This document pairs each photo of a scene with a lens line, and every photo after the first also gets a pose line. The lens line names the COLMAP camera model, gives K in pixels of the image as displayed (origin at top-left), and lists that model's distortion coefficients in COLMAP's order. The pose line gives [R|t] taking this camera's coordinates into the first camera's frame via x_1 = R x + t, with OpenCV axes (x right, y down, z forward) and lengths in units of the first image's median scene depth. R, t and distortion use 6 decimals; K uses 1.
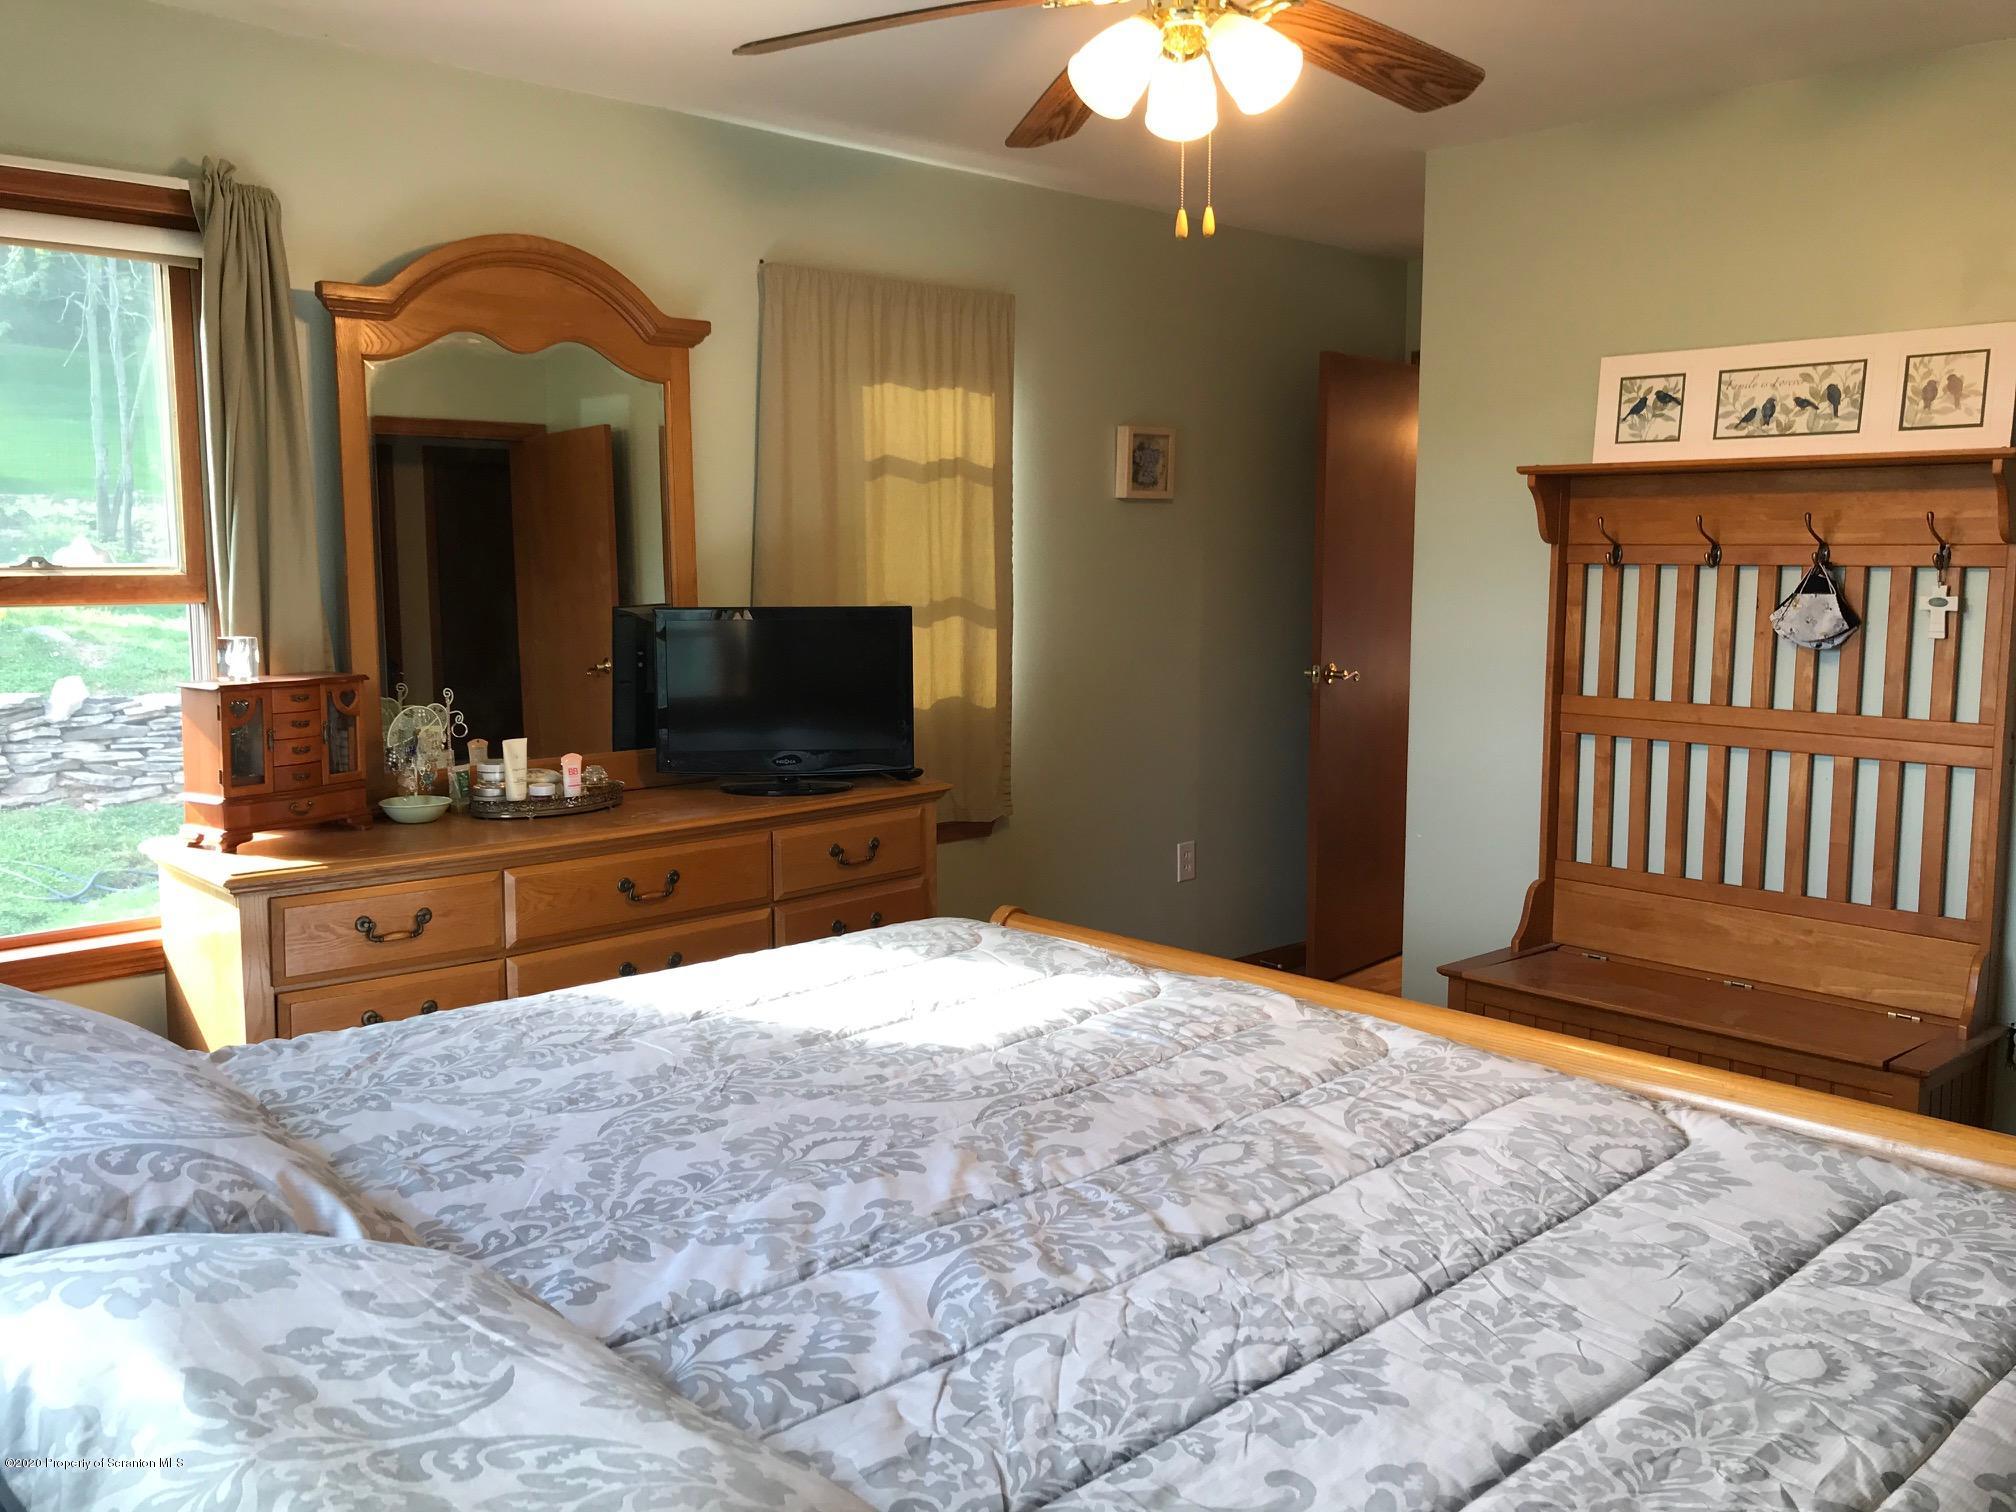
lens RADIAL K [[1682.7, 0, 989.1], [0, 1682.7, 751.9], [0, 0, 1]] dist [-0.025247, 0.019330]
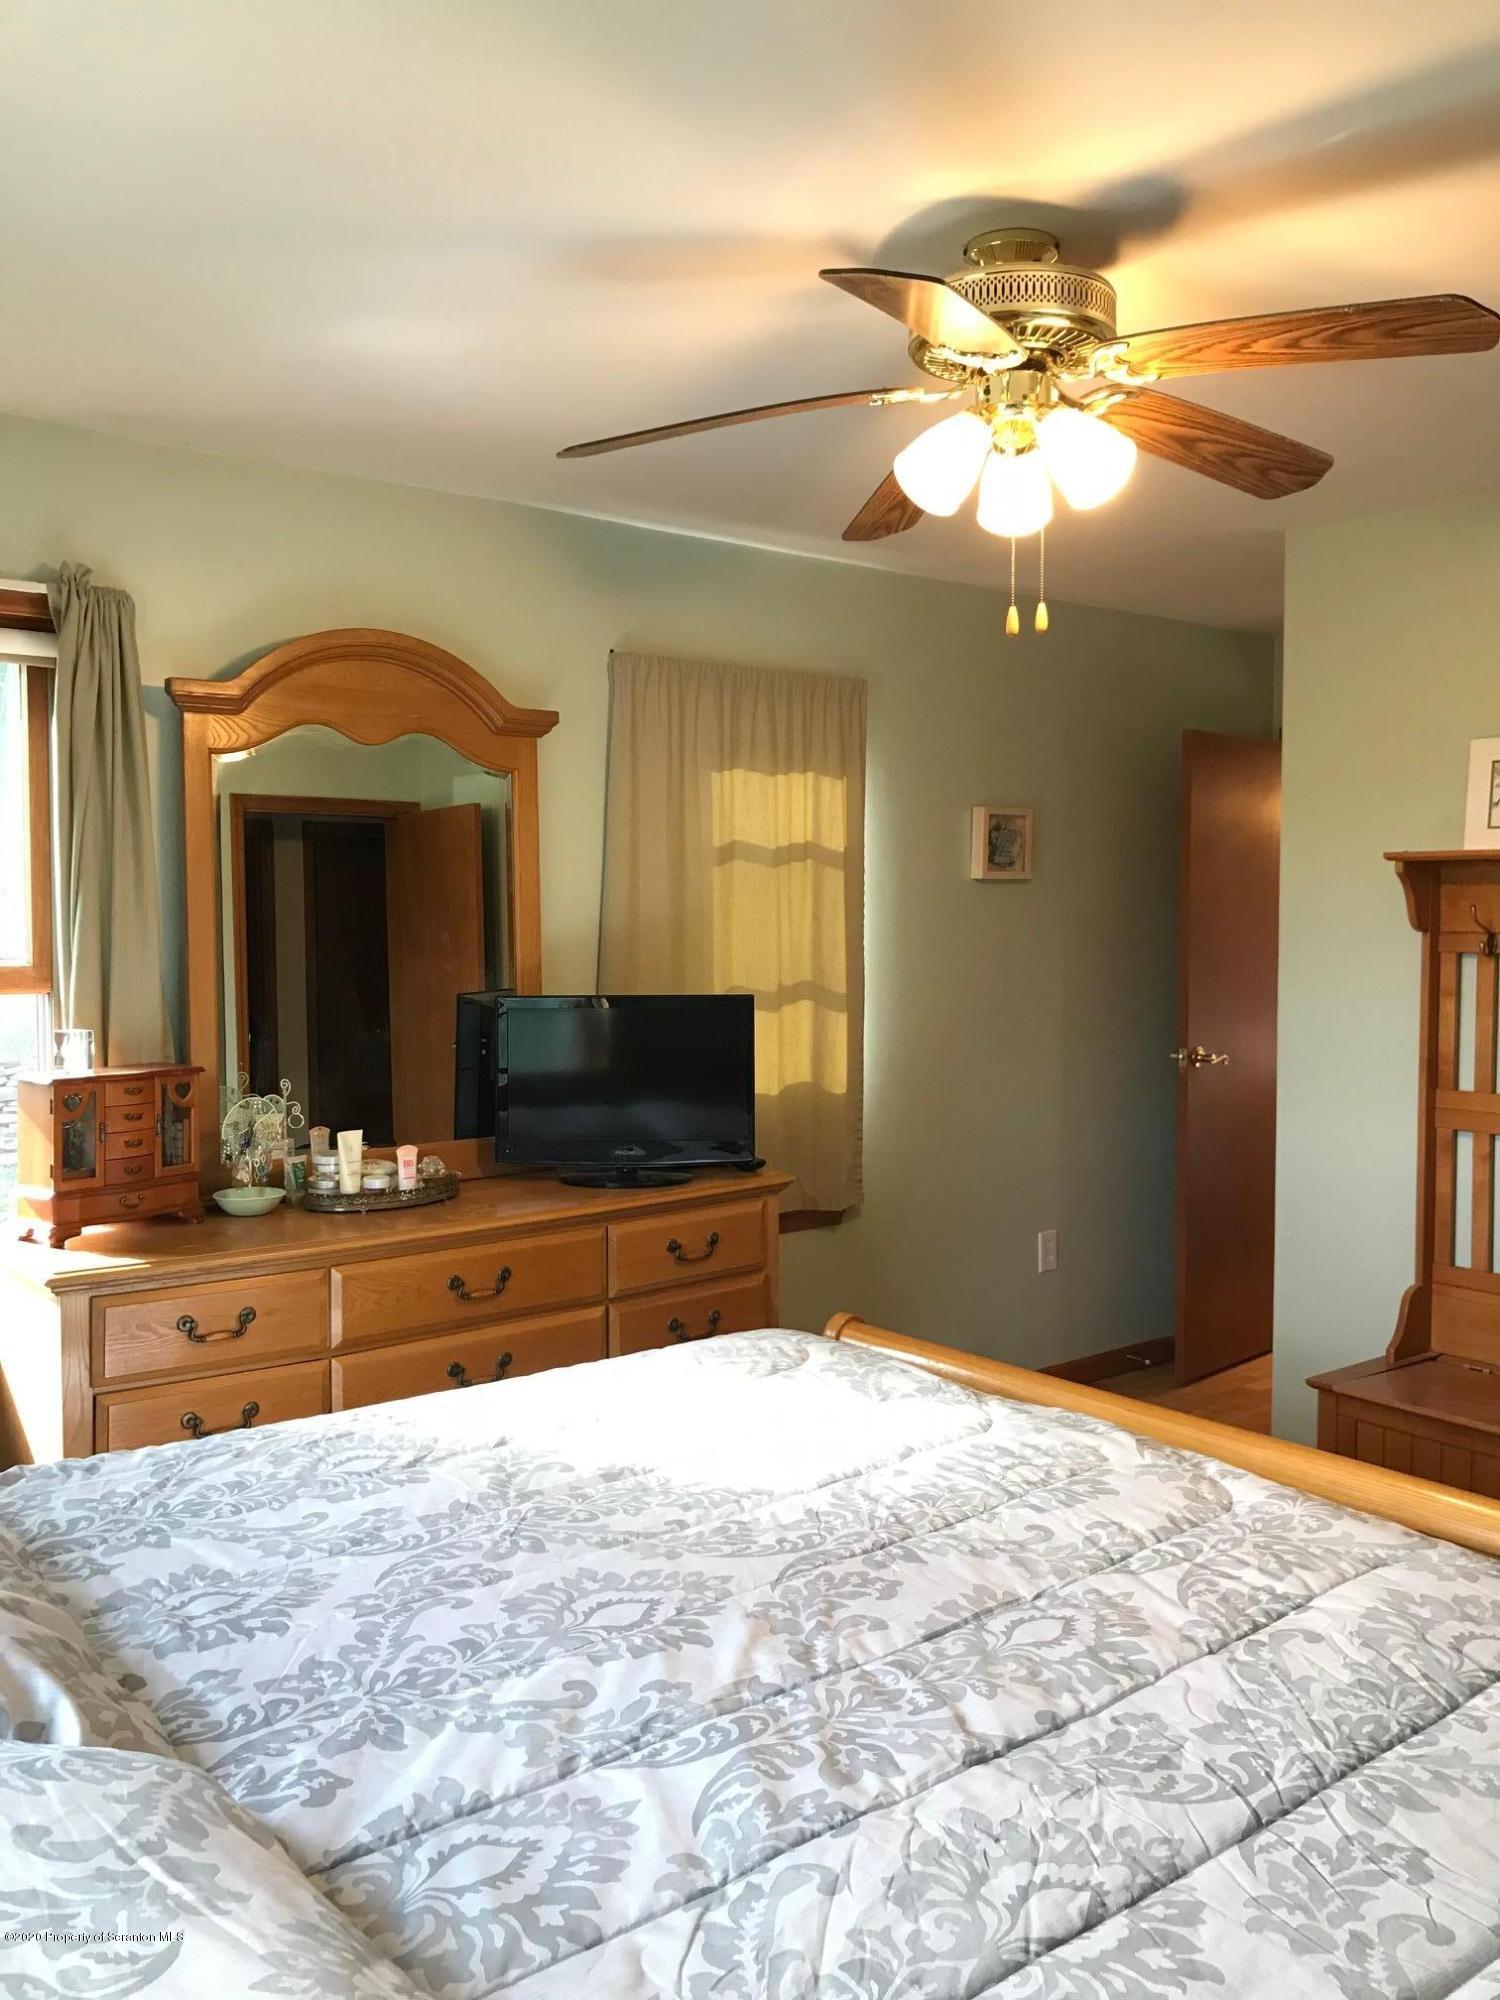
lens RADIAL K [[1669.3, 0, 751.3], [0, 1669.3, 989.0], [0, 0, 1]] dist [-0.025247, 0.019330]
pose [[0.997384, 0.003056, -0.072218, 0.026492], [-0.008263, 0.997377, -0.071910, -0.024233], [0.071809, 0.072318, 0.994793, 0.035534]]
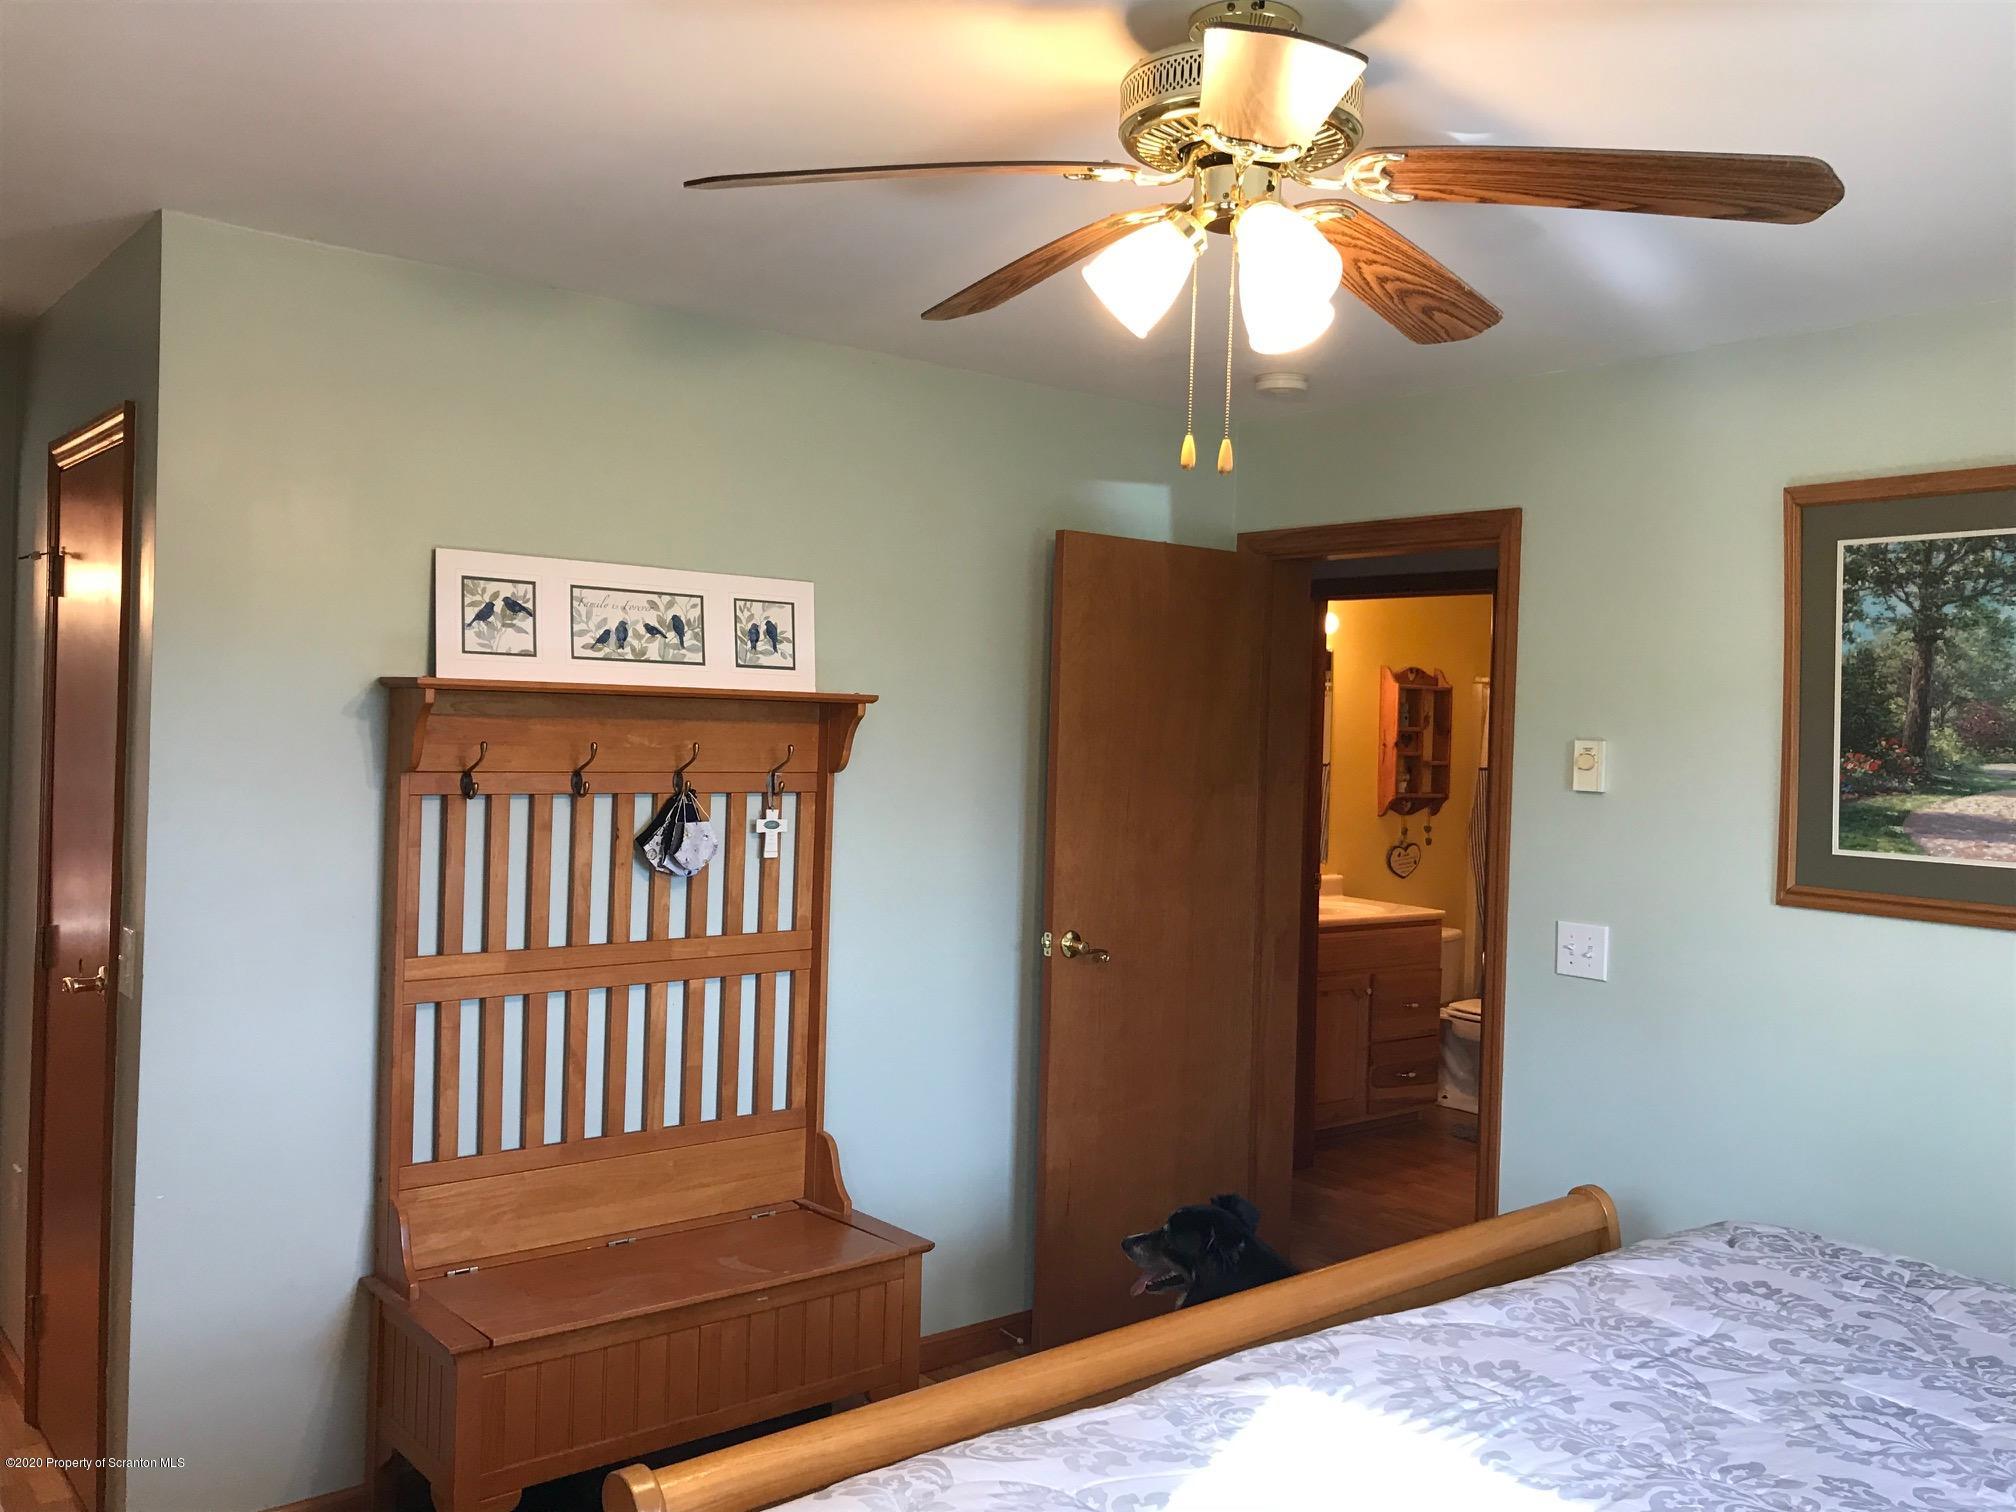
lens RADIAL K [[1671.1, 0, 1007.6], [0, 1671.1, 745.8], [0, 0, 1]] dist [0.016416, -0.010693]
pose [[0.045436, -0.014301, 0.998865, -0.538958], [0.085756, 0.996262, 0.010363, -0.145066], [-0.995280, 0.085188, 0.046492, 0.820218]]
